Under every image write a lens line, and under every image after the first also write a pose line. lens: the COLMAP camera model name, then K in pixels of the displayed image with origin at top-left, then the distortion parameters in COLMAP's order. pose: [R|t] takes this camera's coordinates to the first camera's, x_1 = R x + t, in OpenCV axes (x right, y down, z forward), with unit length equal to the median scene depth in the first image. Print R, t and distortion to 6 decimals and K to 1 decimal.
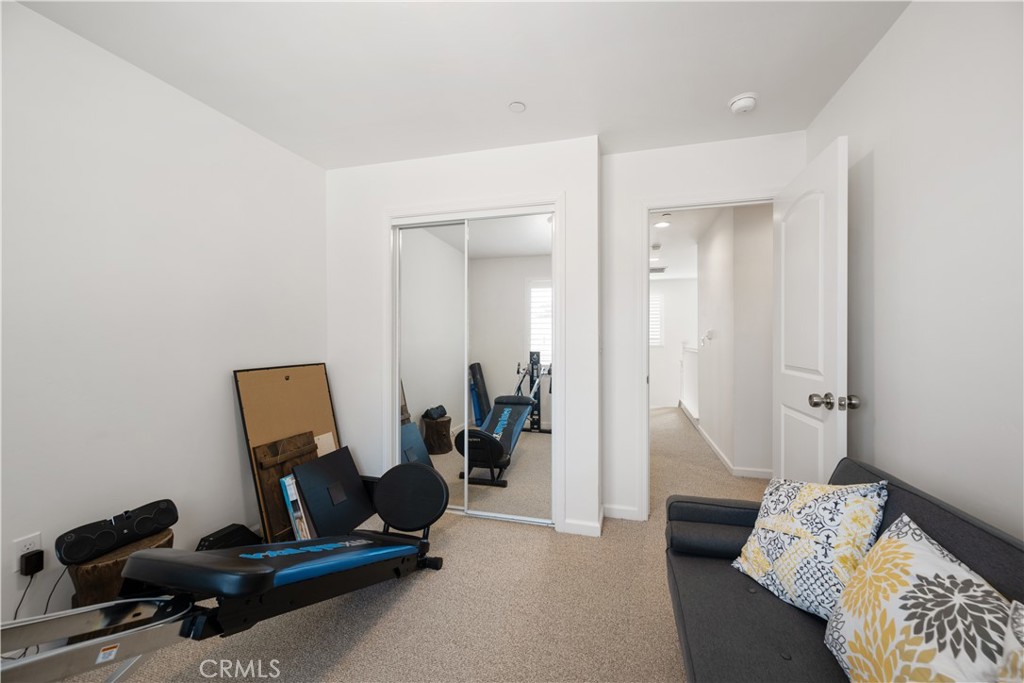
lens RADIAL K [[397.2, 0, 515.0], [0, 397.2, 340.5], [0, 0, 1]] dist [-0.000696, -0.000241]
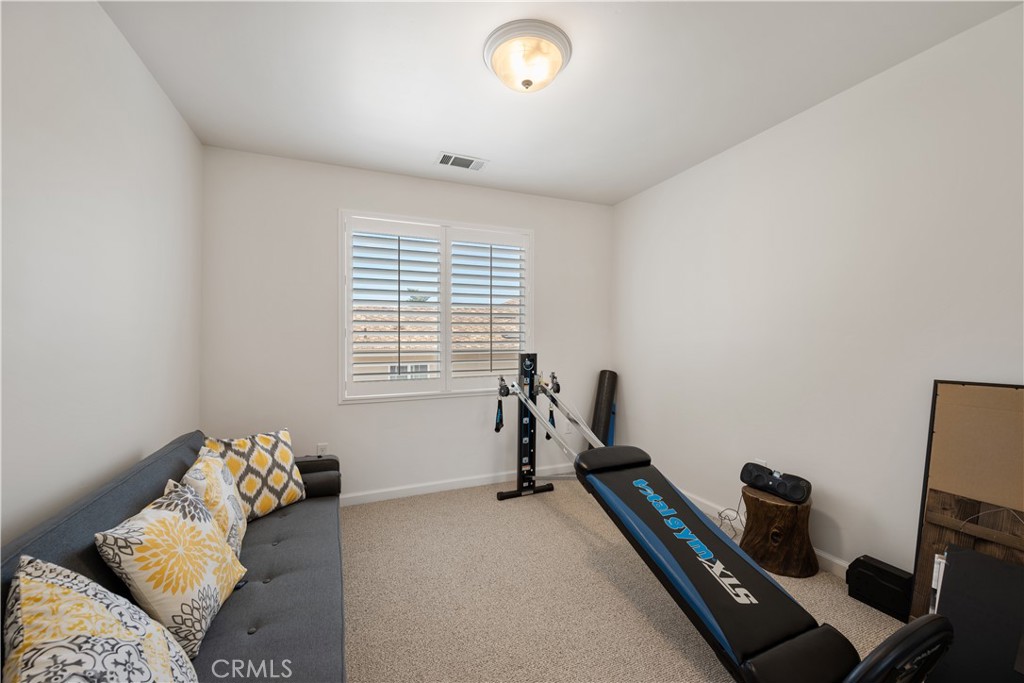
lens RADIAL K [[397.2, 0, 513.4], [0, 397.2, 339.1], [0, 0, 1]] dist [-0.000696, -0.000241]
pose [[-0.774093, 0.001357, -0.633070, 0.567076], [-0.001939, 0.999988, 0.004514, -0.006492], [0.633068, 0.004722, -0.774081, 1.587073]]
